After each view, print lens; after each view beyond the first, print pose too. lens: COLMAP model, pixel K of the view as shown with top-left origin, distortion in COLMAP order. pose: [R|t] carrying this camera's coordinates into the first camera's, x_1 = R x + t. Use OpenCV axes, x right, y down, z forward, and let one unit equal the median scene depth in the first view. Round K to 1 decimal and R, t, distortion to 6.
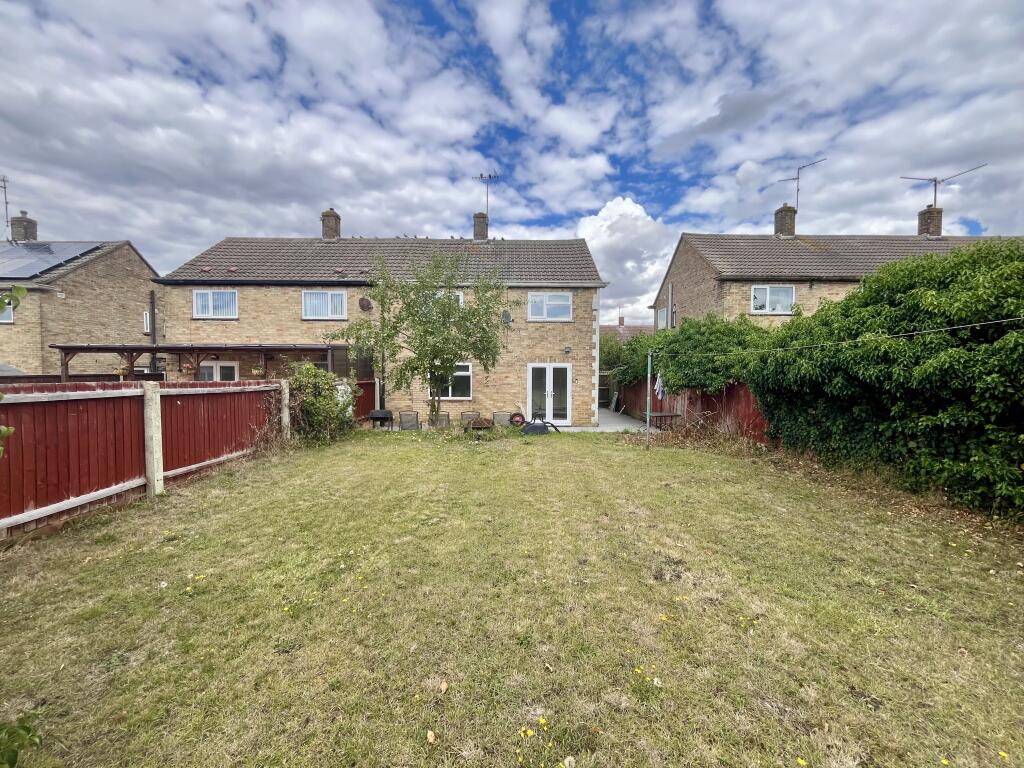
lens RADIAL K [[418.2, 0, 510.0], [0, 418.2, 384.4], [0, 0, 1]] dist [0.001119, 0.000118]
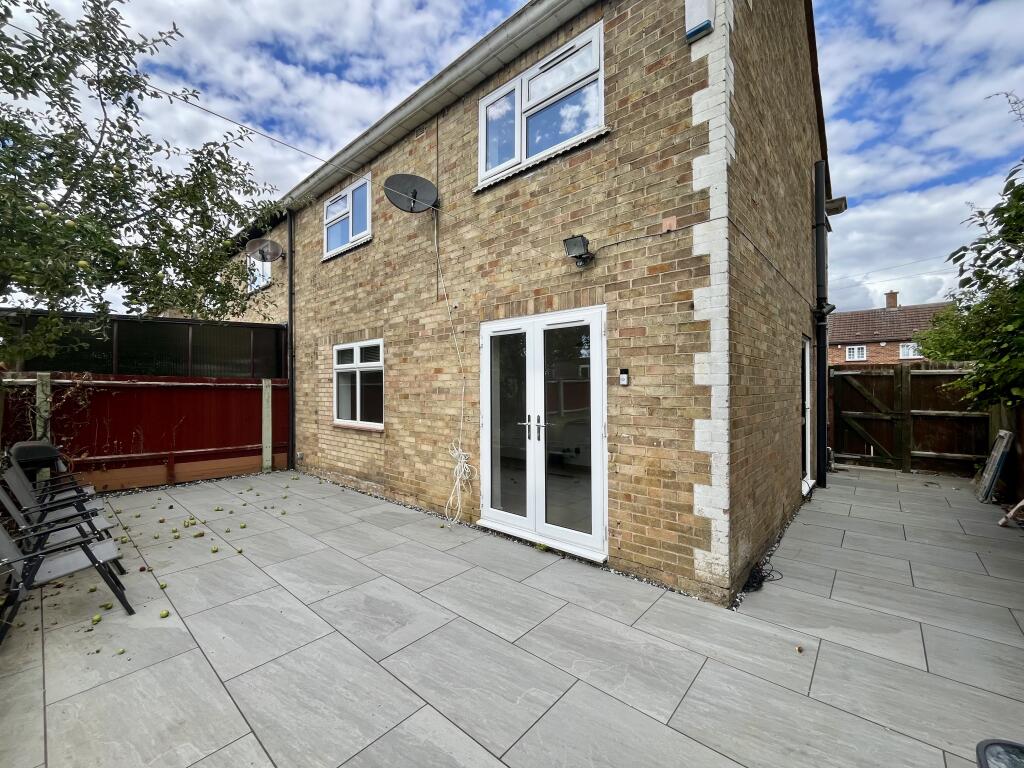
lens RADIAL K [[418.2, 0, 516.2], [0, 418.2, 385.6], [0, 0, 1]] dist [0.001119, 0.000118]
pose [[0.743789, -0.010991, -0.668324, 0.271134], [-0.015572, 0.999308, -0.033765, 0.005417], [0.668233, 0.035521, 0.743103, 0.786290]]
